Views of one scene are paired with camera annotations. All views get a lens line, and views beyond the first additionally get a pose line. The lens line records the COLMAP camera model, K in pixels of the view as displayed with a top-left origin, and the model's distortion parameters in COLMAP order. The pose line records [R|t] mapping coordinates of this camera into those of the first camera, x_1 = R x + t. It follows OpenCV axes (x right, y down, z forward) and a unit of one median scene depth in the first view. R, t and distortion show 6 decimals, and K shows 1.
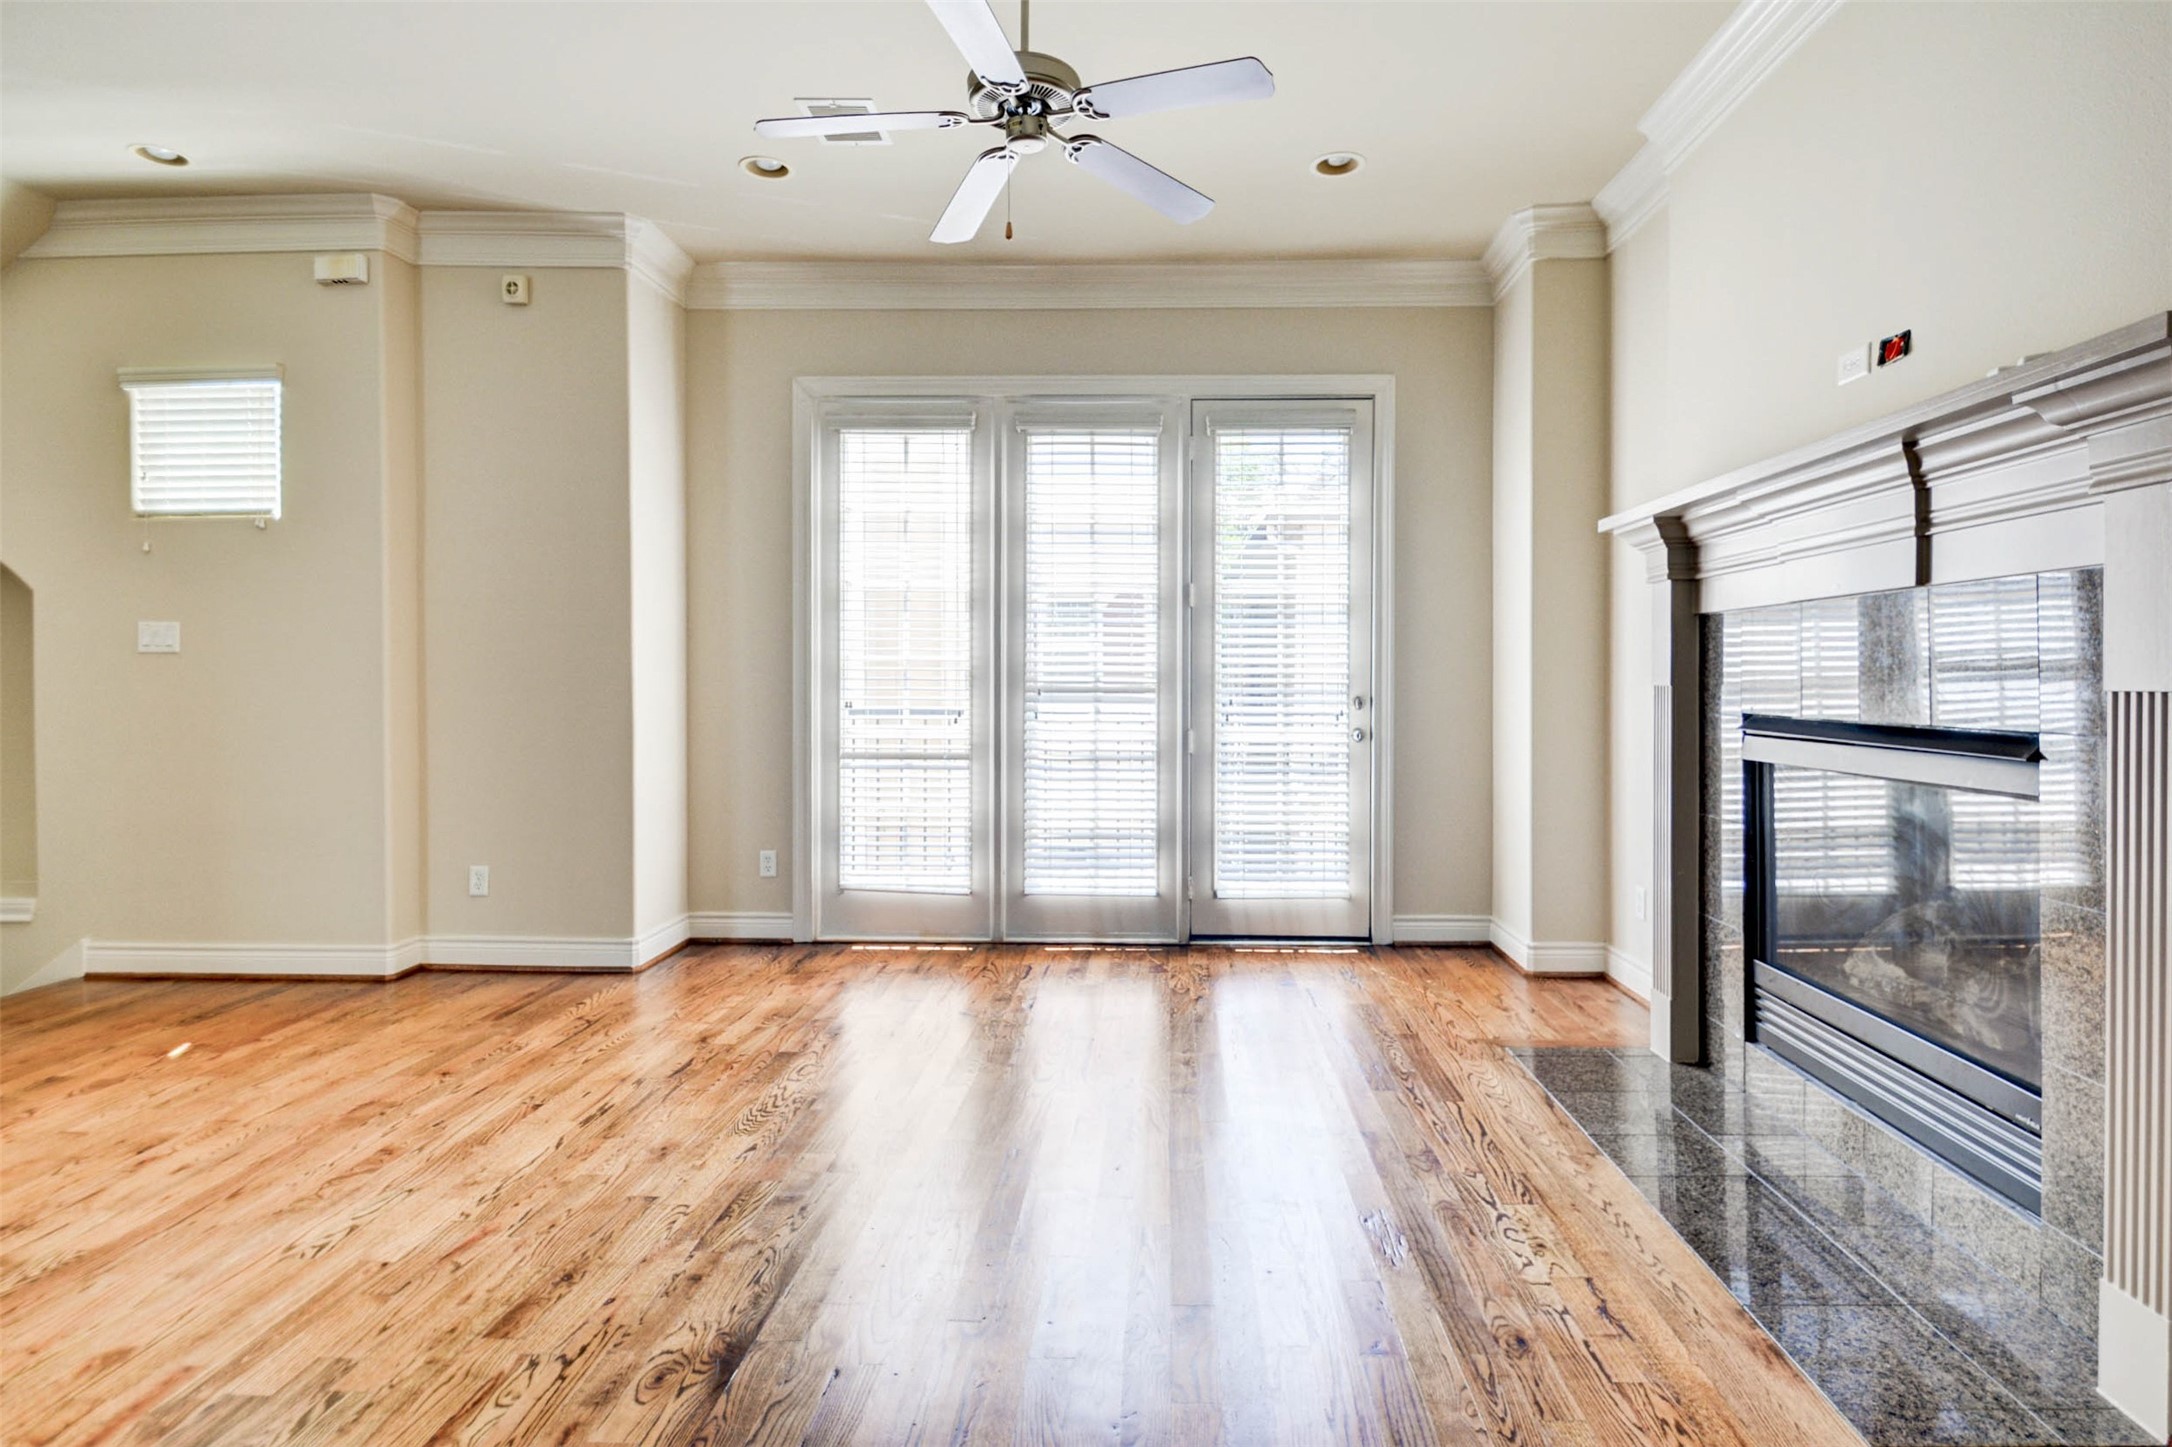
lens RADIAL K [[1168.4, 0, 1161.3], [0, 1168.4, 683.1], [0, 0, 1]] dist [0.018842, -0.014681]
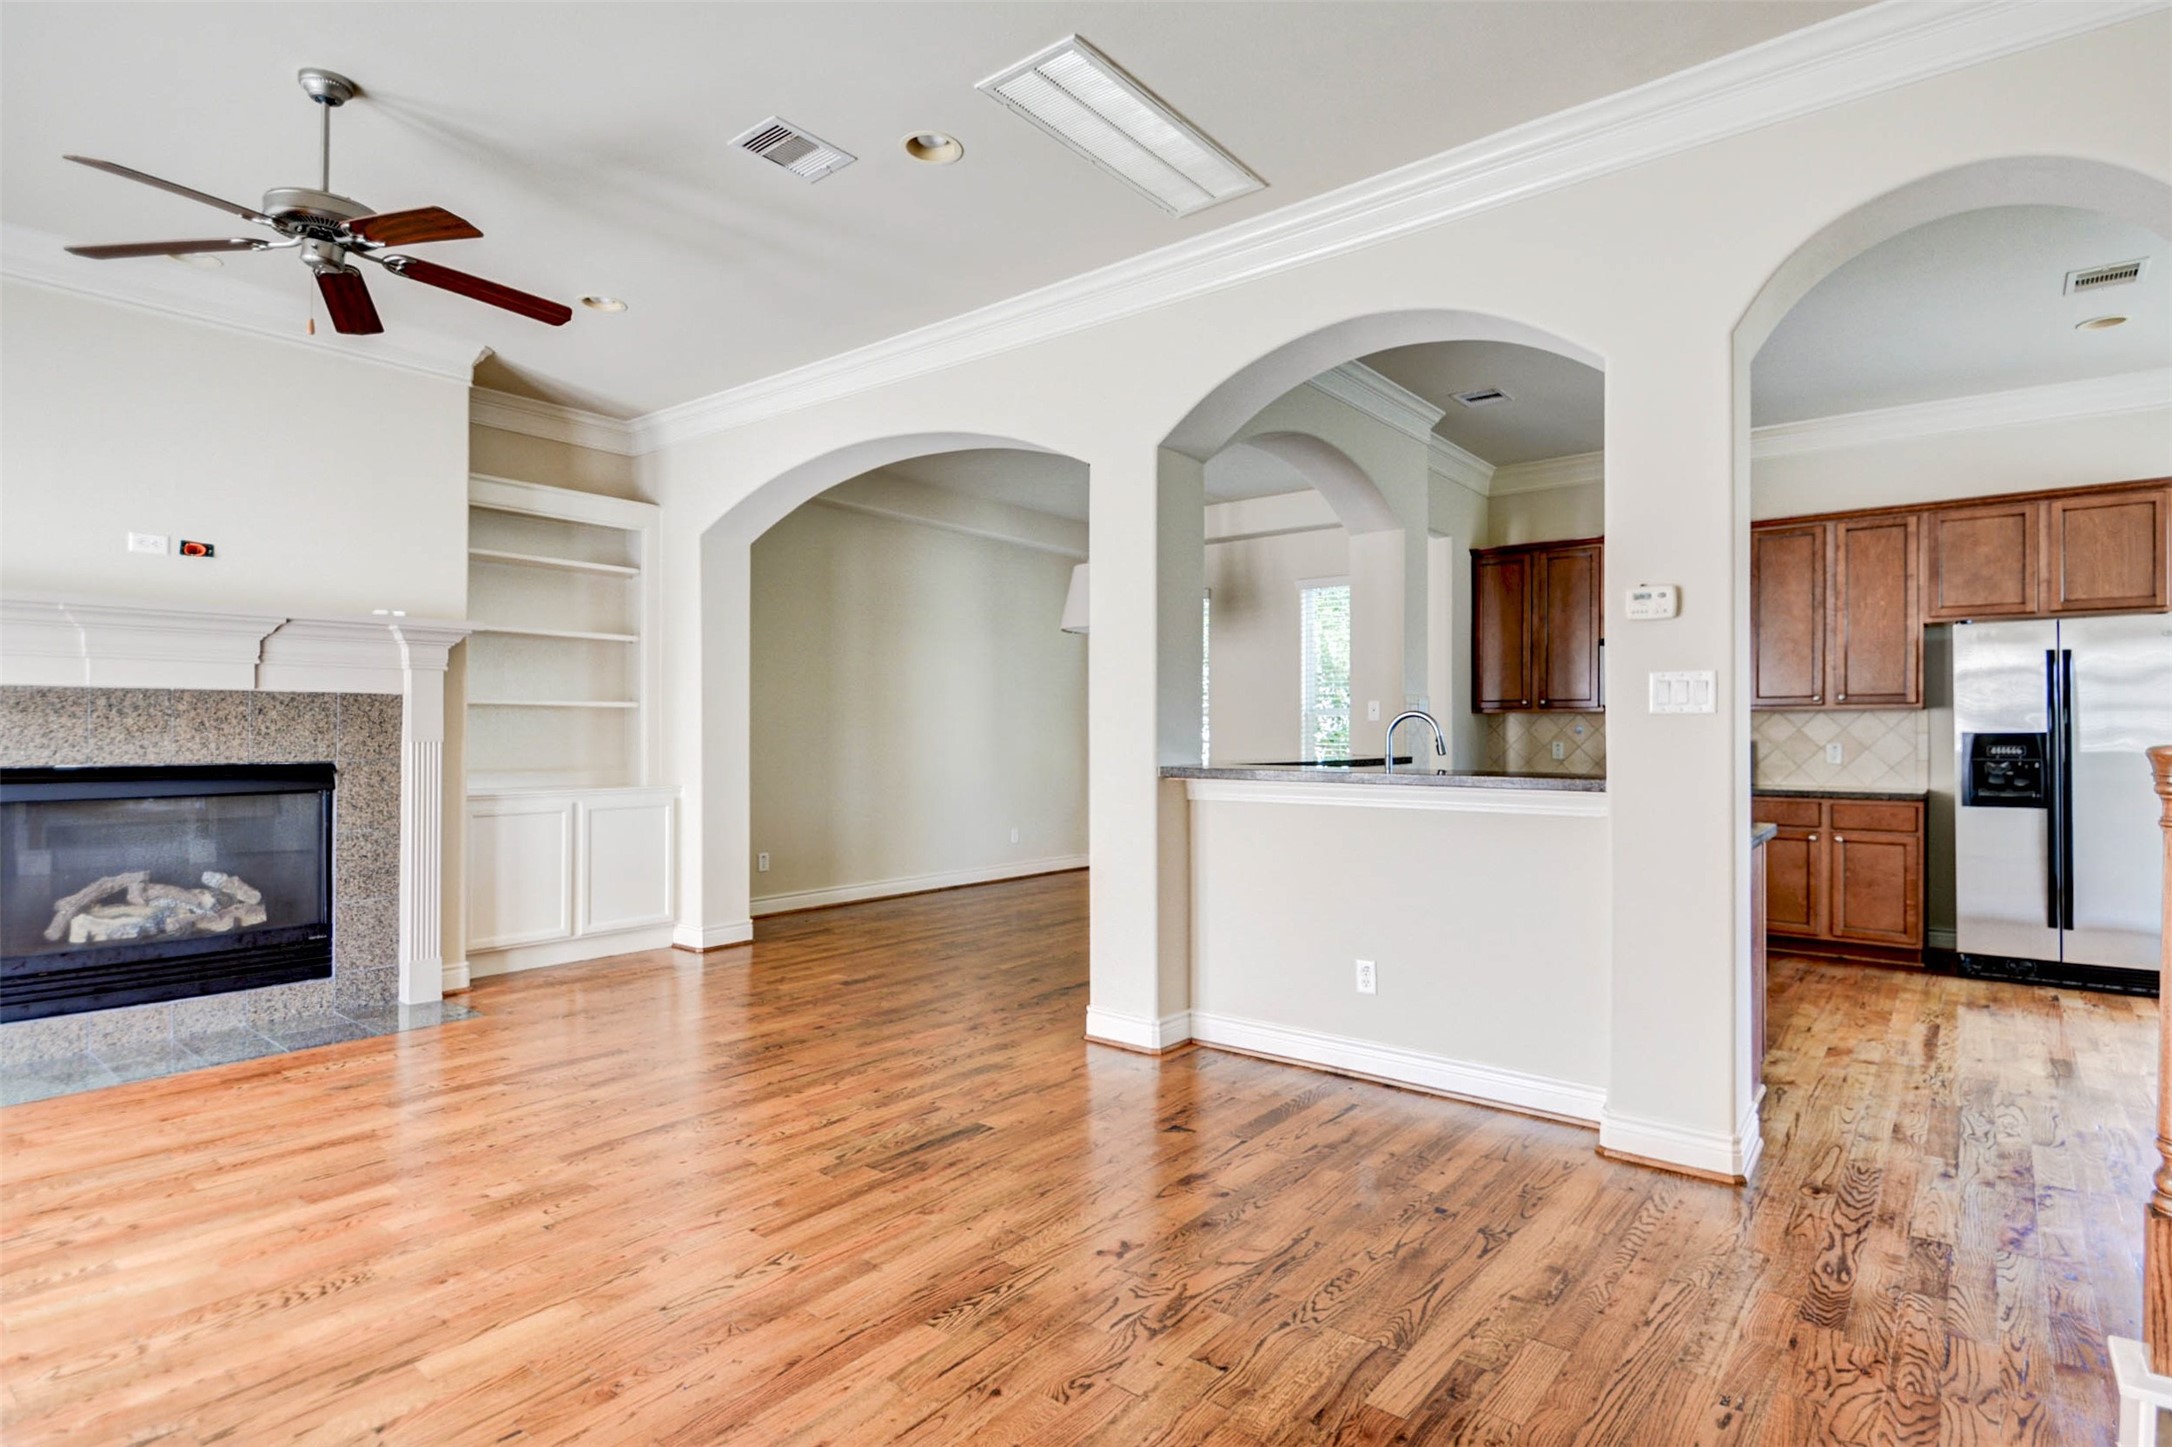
lens RADIAL K [[1116.2, 0, 1086.8], [0, 1116.2, 733.0], [0, 0, 1]] dist [0.014675, -0.022235]
pose [[-0.788486, -0.000905, 0.615052, -0.736341], [0.004792, 0.999960, 0.007613, -0.008229], [-0.615034, 0.008950, -0.788450, 0.761790]]
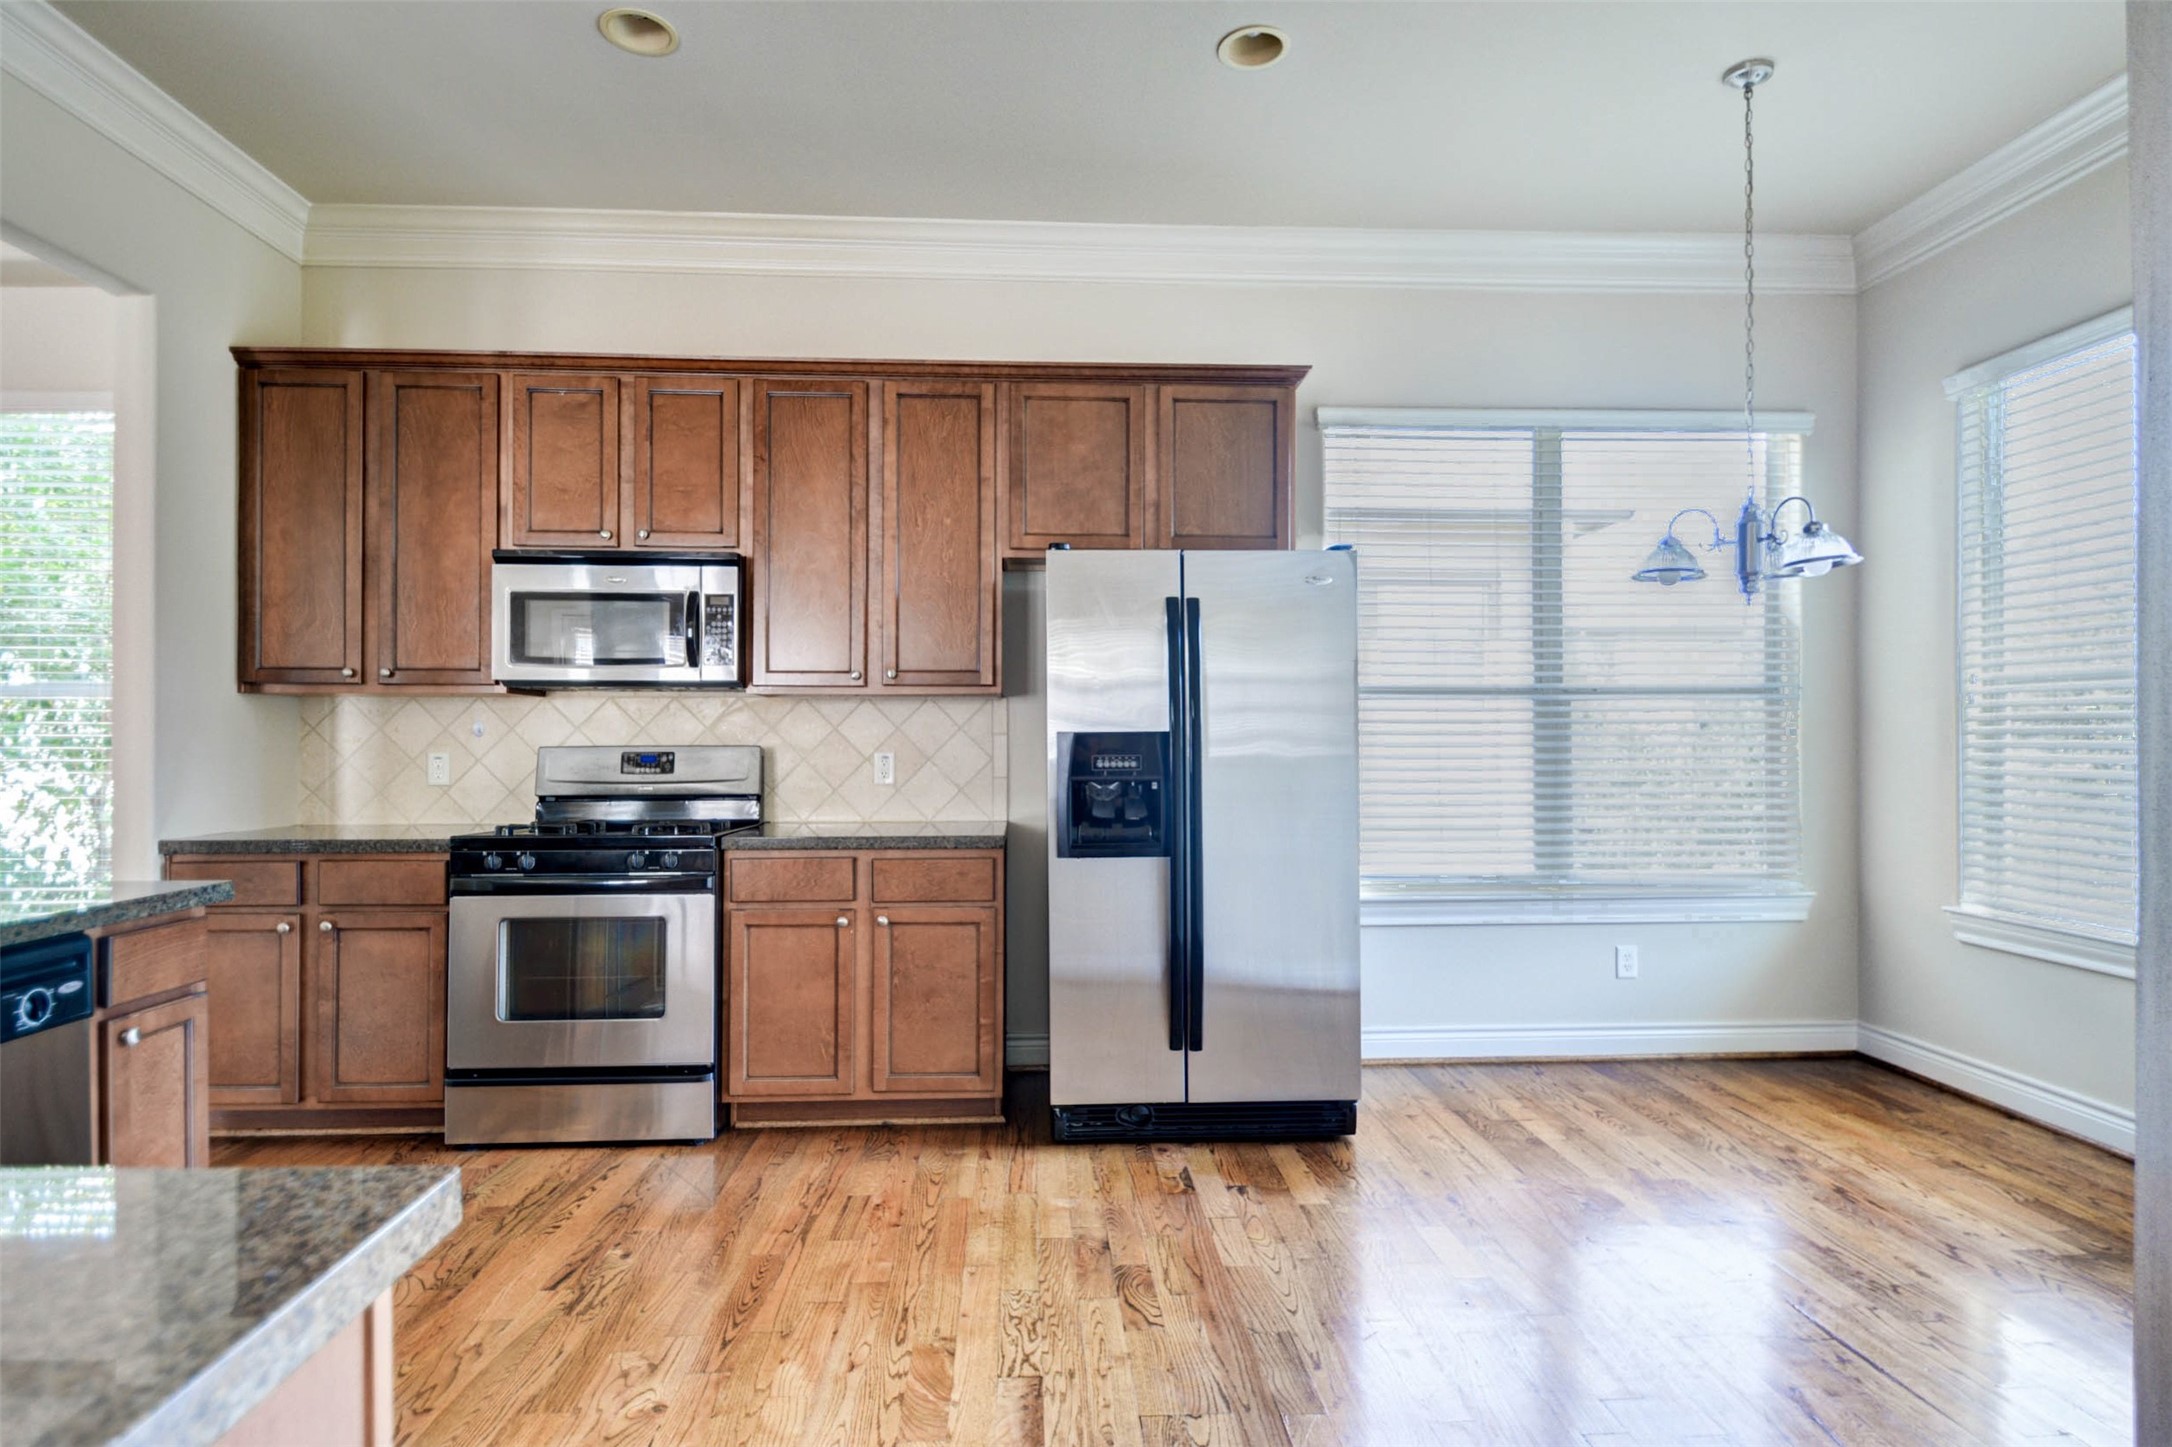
lens RADIAL K [[1116.2, 0, 1086.8], [0, 1116.2, 733.0], [0, 0, 1]] dist [0.014675, -0.022235]
pose [[-0.998270, 0.000713, -0.058791, -0.719922], [0.000524, 0.999995, 0.003227, 0.001713], [0.058793, 0.003191, -0.998265, 0.048473]]
